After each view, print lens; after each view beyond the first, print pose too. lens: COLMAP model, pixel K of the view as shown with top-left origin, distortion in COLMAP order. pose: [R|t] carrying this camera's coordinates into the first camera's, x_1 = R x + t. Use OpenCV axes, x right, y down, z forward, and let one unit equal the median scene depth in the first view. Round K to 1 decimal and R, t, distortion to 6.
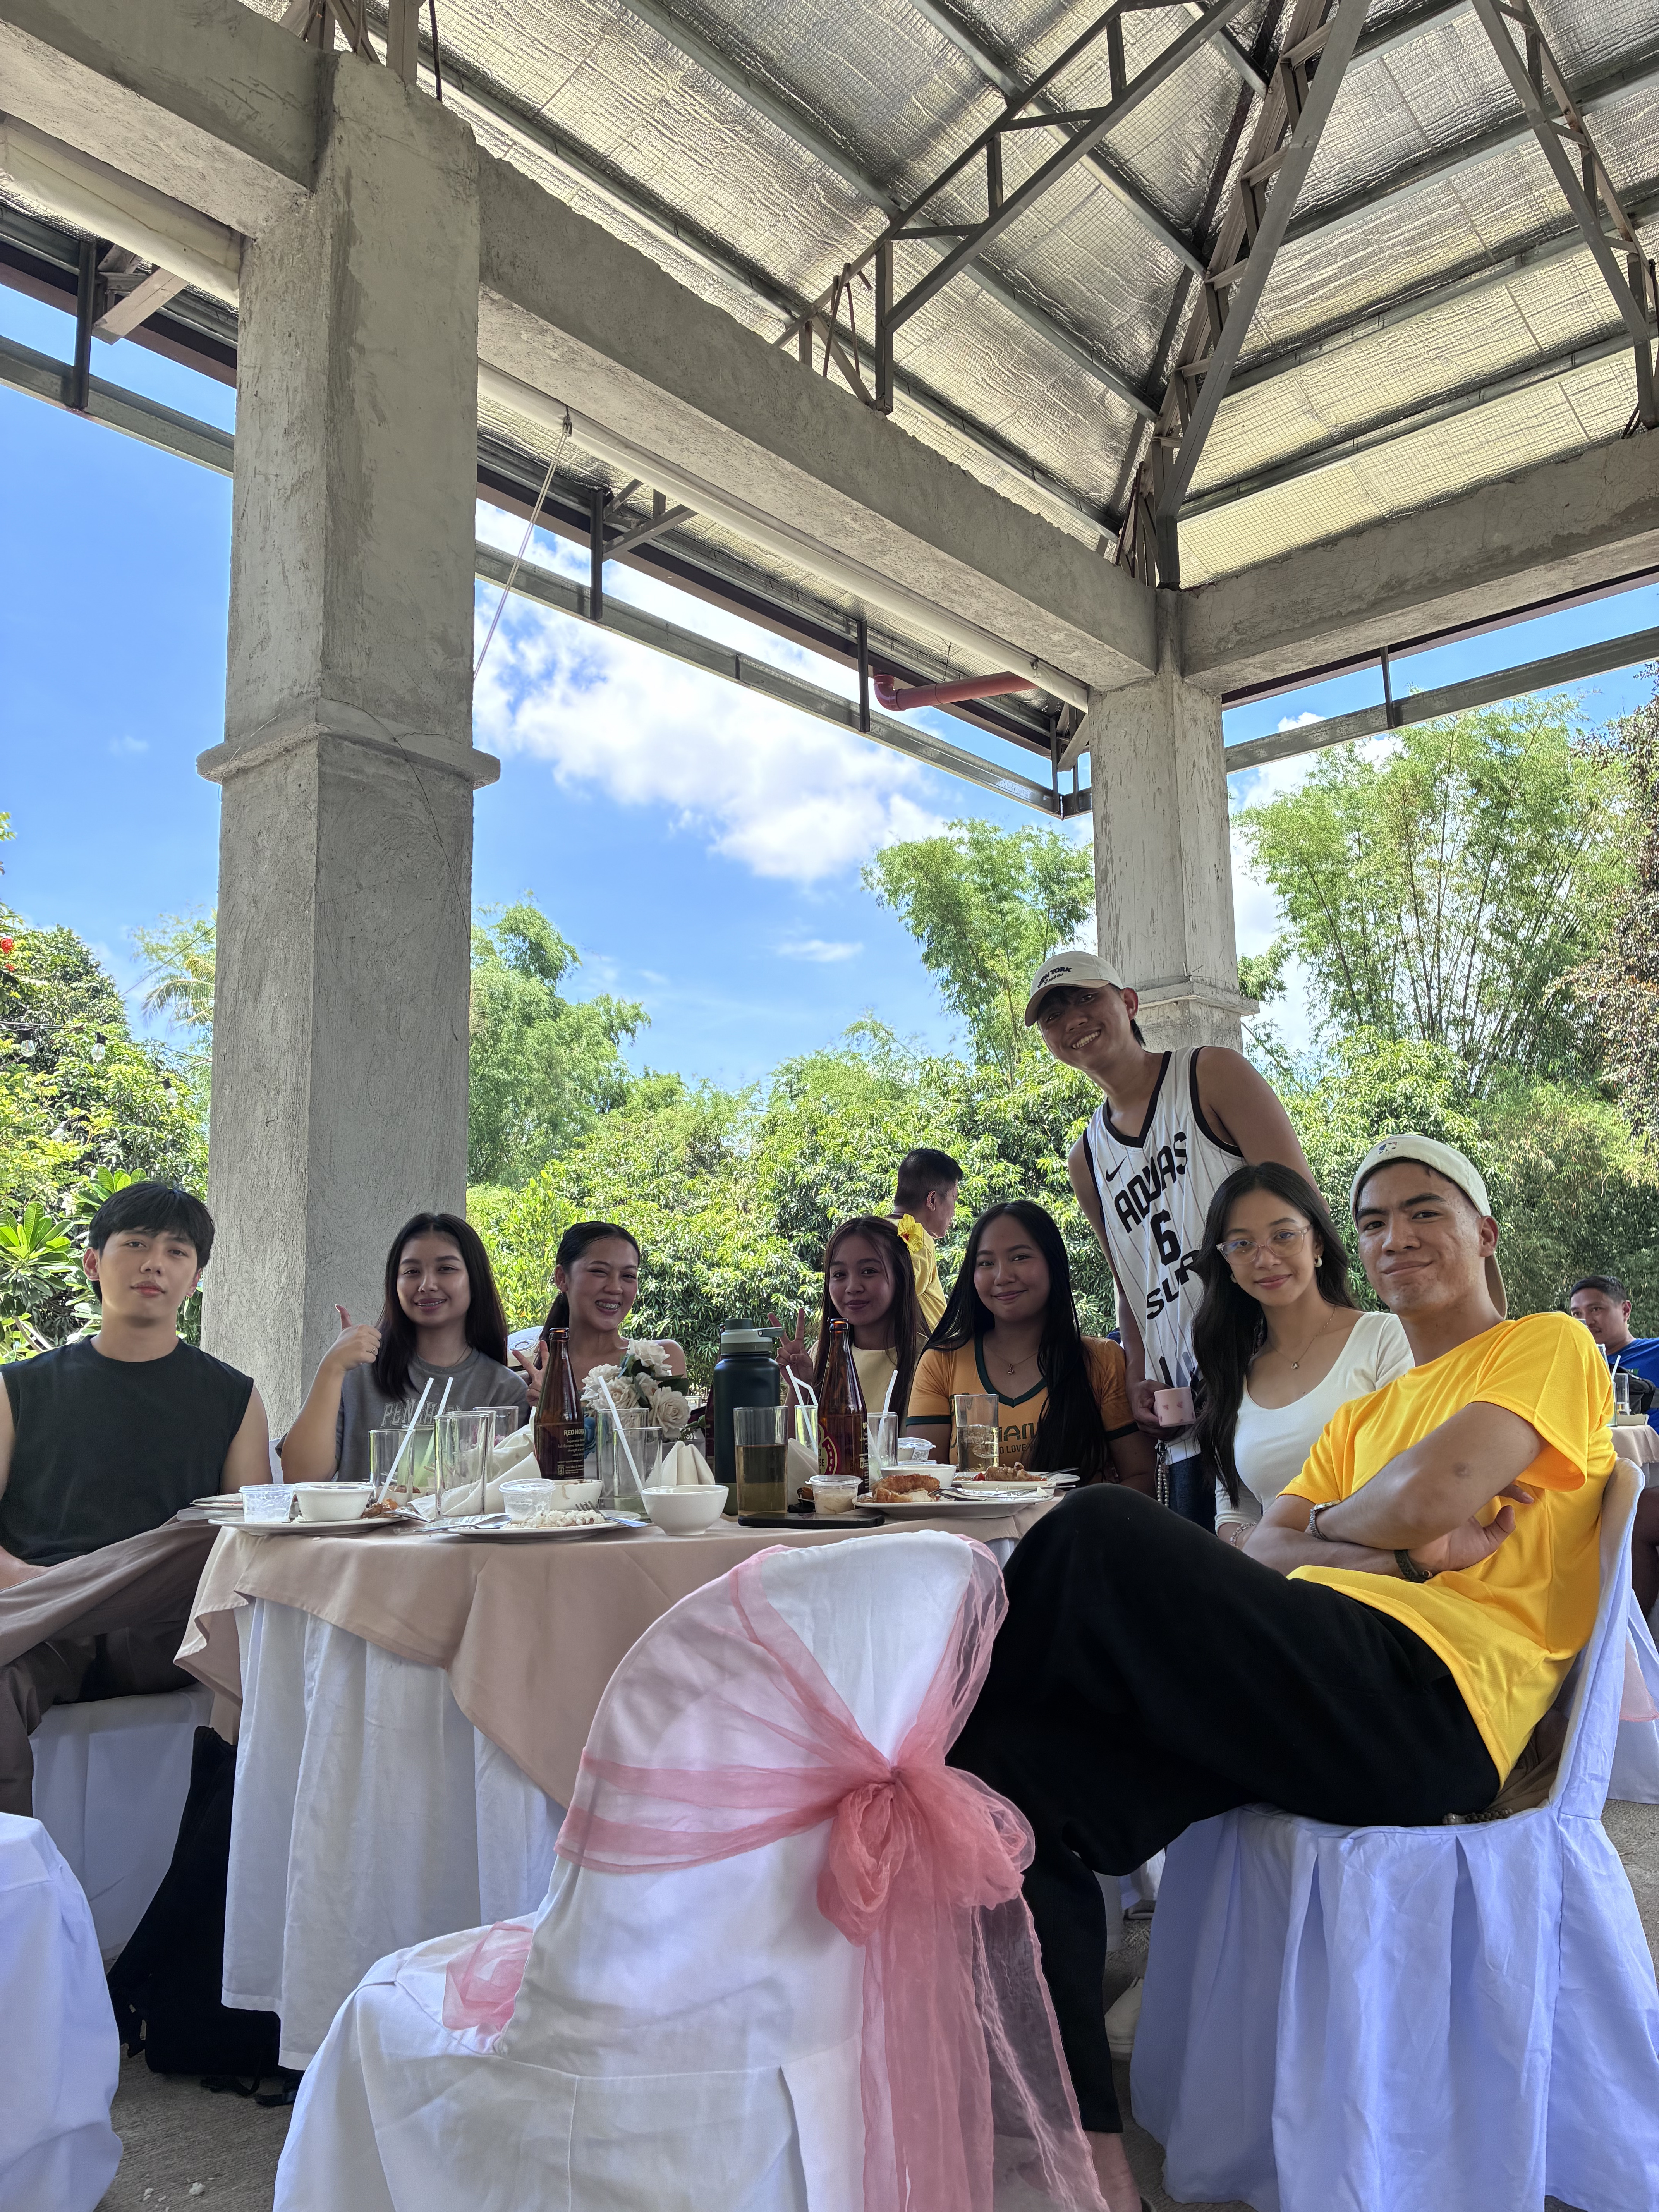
lens RADIAL K [[1630.4, 0, 829.5], [0, 1630.4, 1106.0], [0, 0, 1]] dist [0.010061, 0.008712]
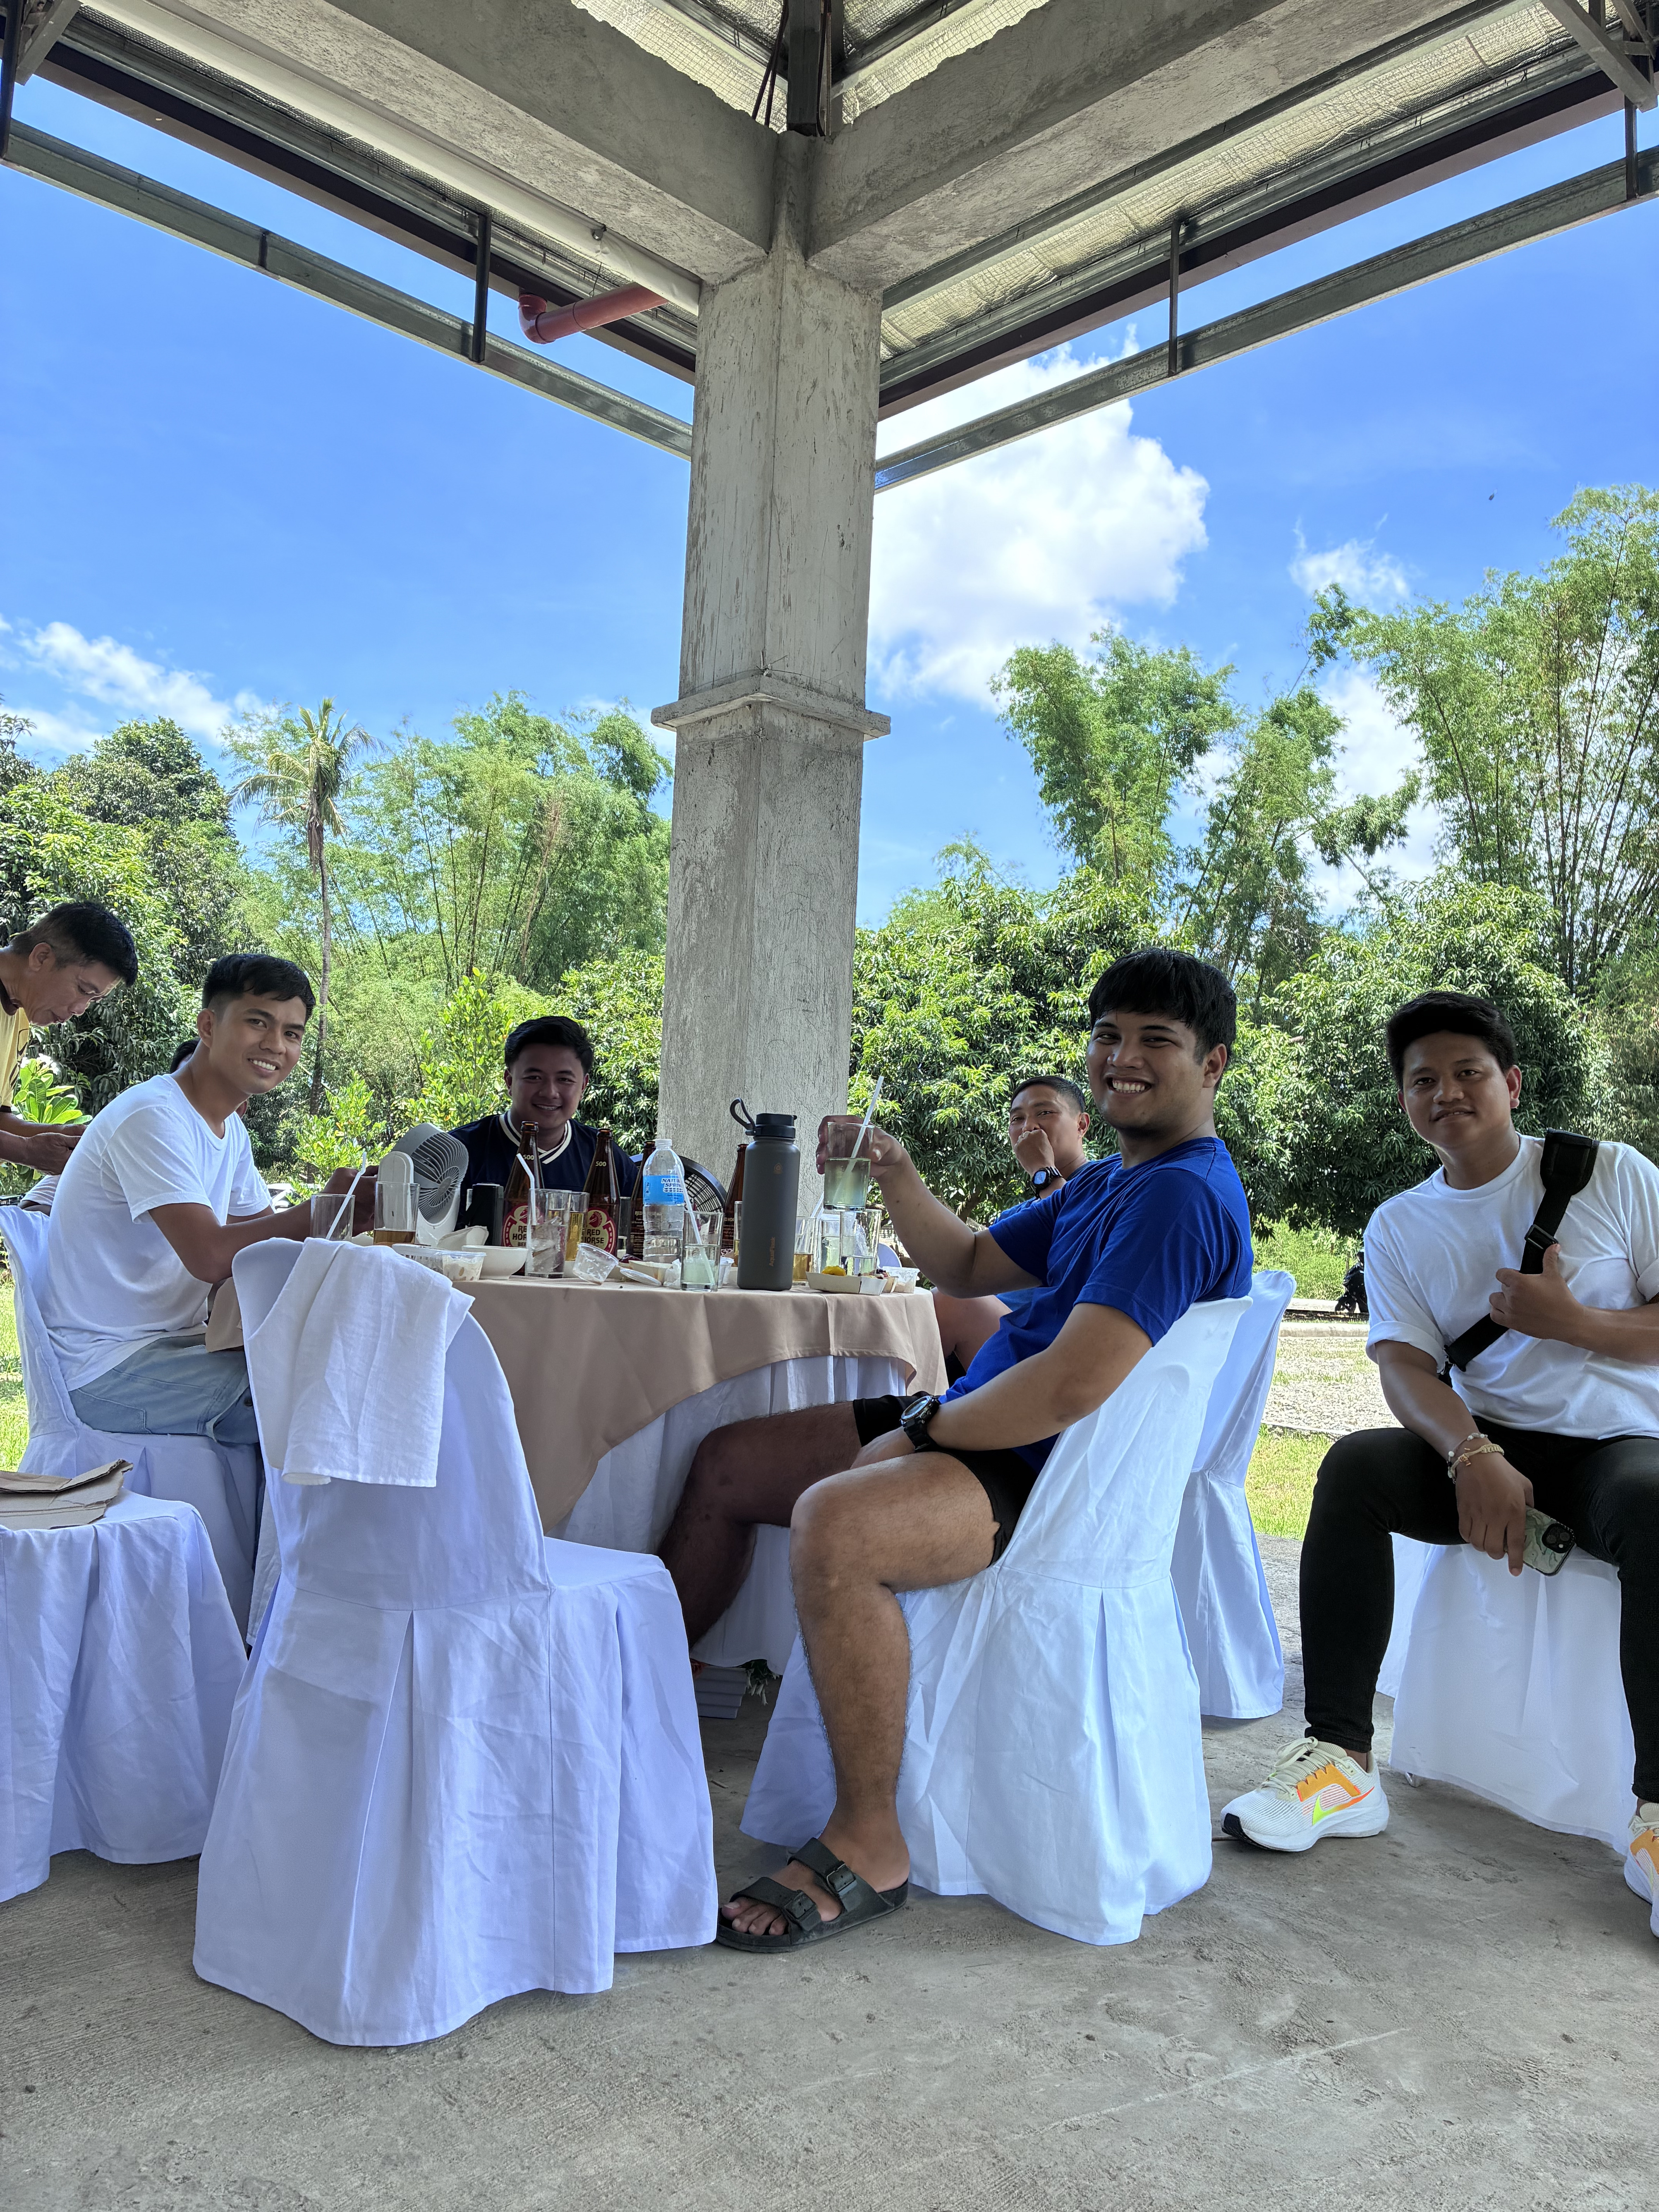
lens RADIAL K [[1630.4, 0, 829.5], [0, 1630.4, 1106.0], [0, 0, 1]] dist [0.010061, 0.008712]
pose [[0.993004, 0.063160, -0.099770, 0.315083], [-0.053315, 0.993714, 0.098440, 0.039892], [0.105360, -0.092432, 0.990129, 0.236728]]
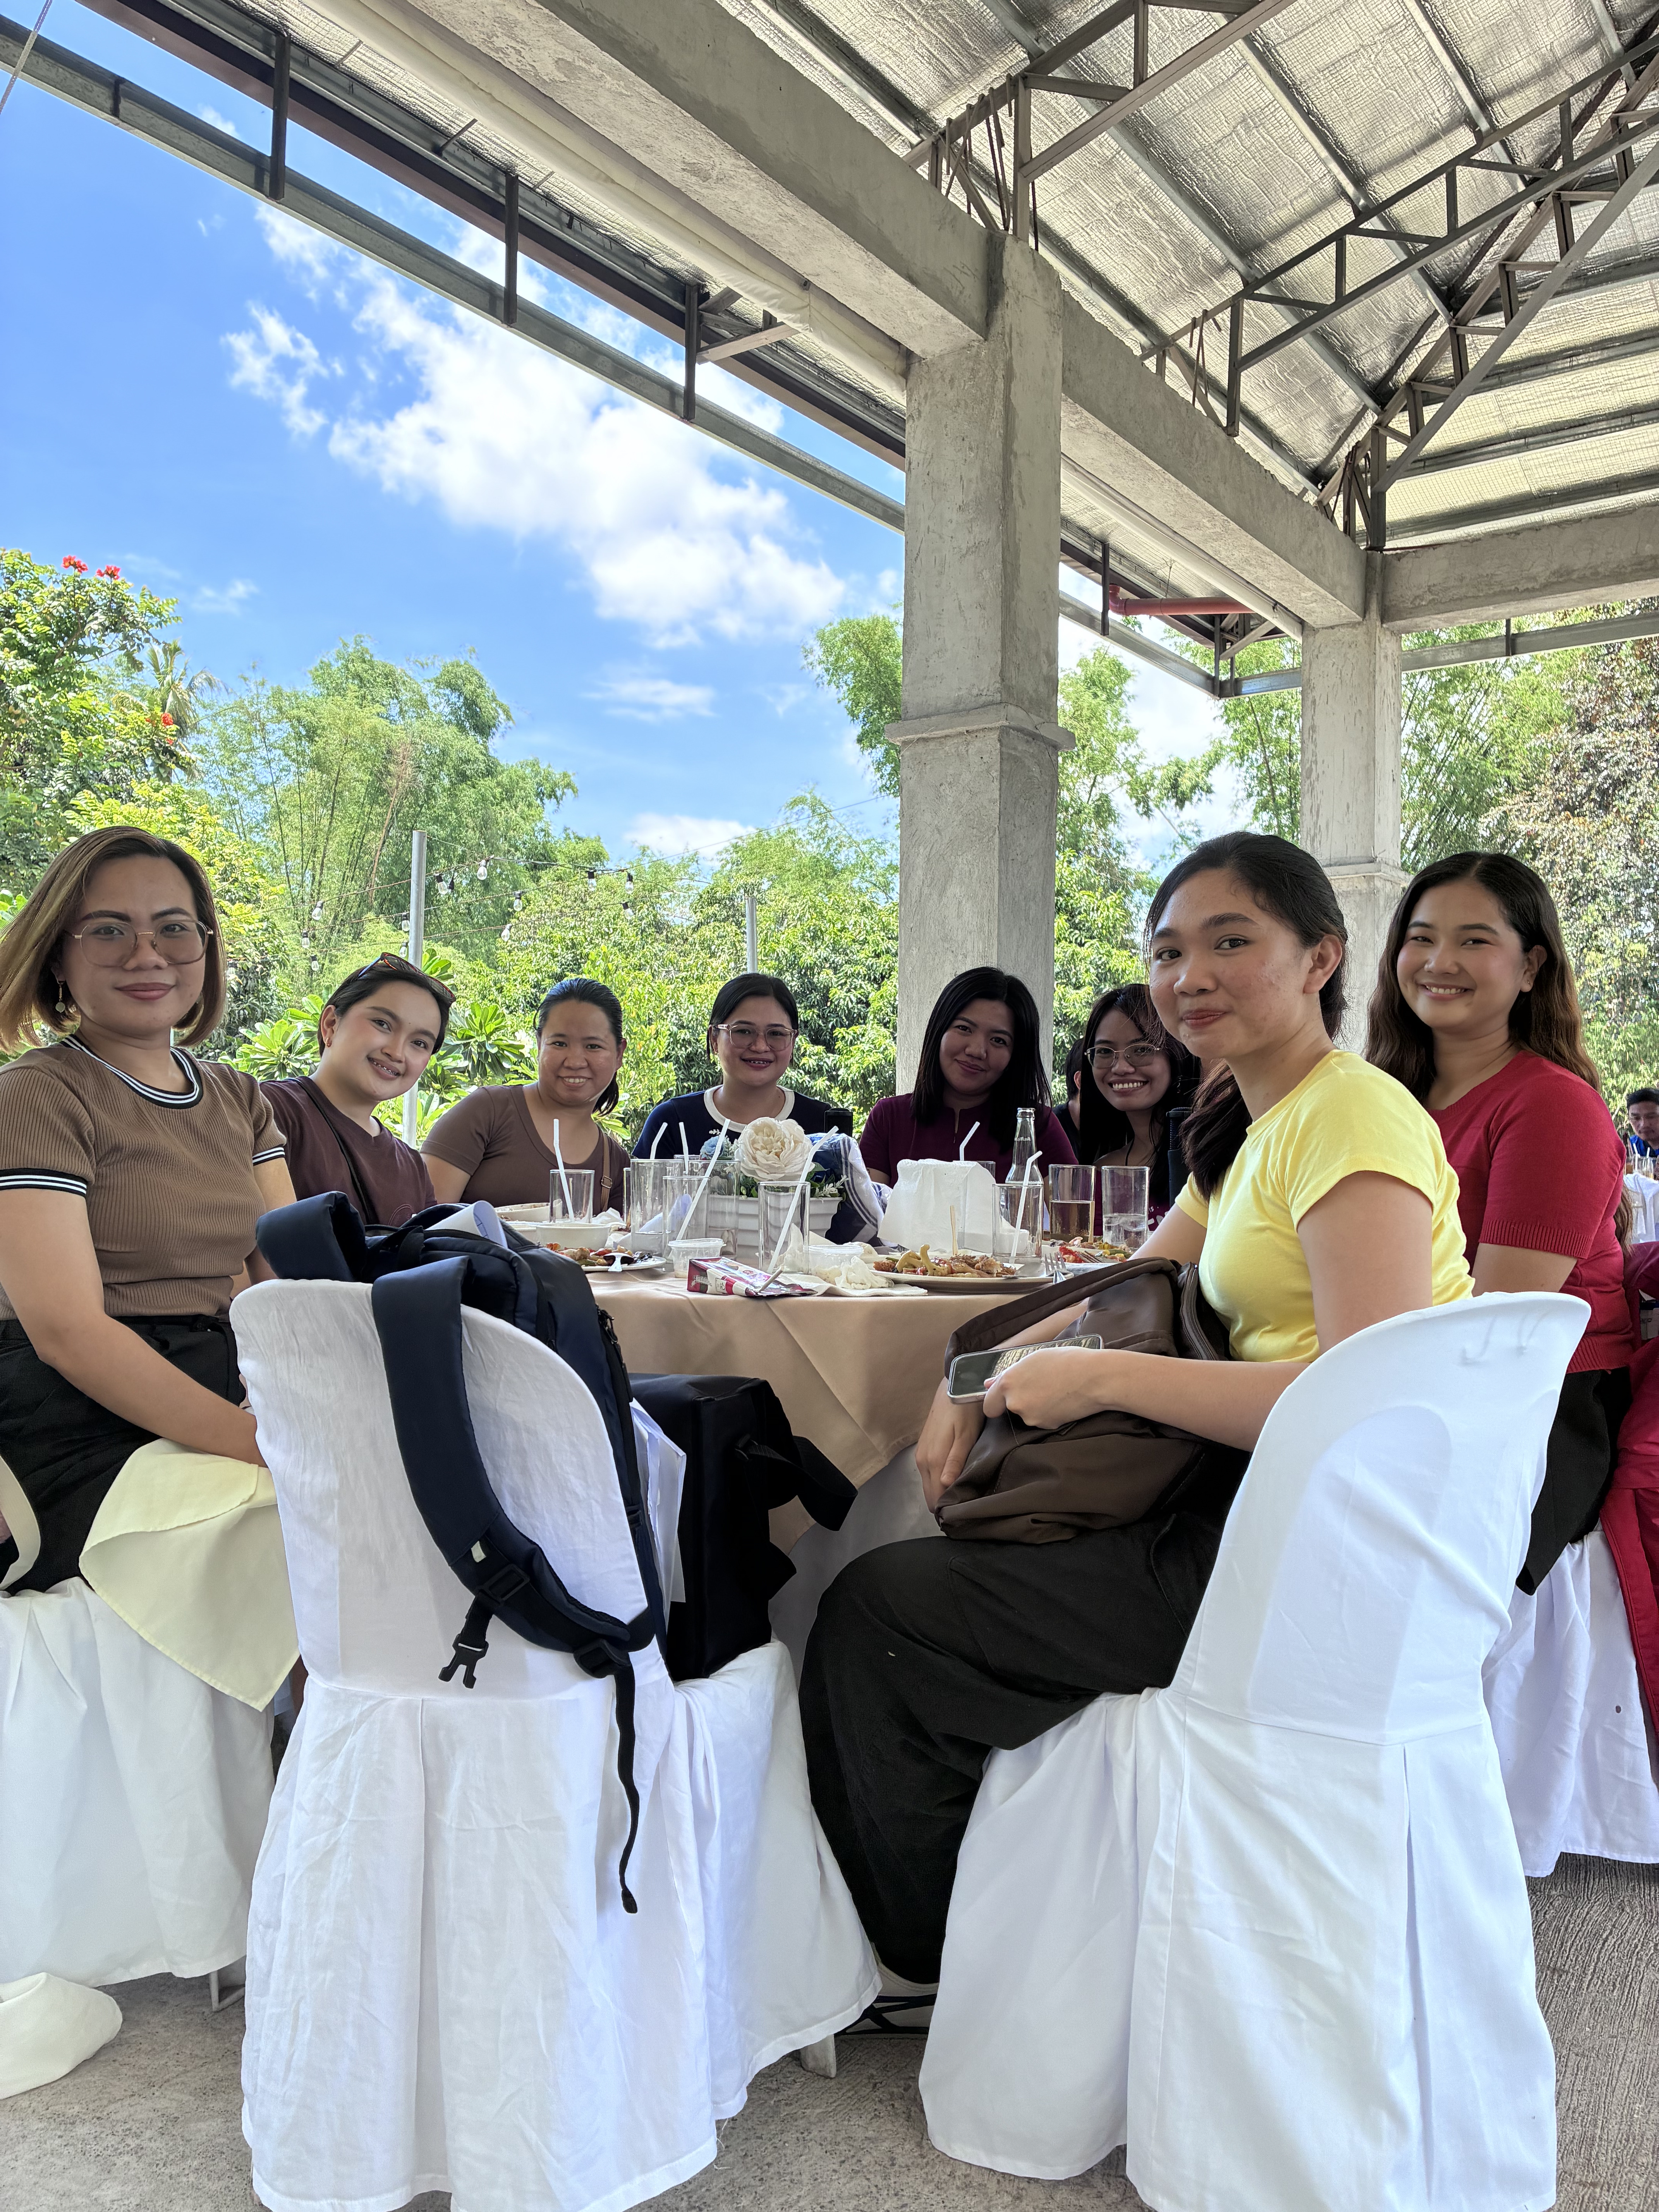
lens RADIAL K [[1663.5, 0, 816.8], [0, 1663.5, 1047.1], [0, 0, 1]] dist [0.028980, 0.003571]
pose [[0.995494, 0.041508, 0.085259, -0.321389], [-0.050379, 0.993229, 0.104683, -0.043556], [-0.080336, -0.108506, 0.990844, -0.307665]]
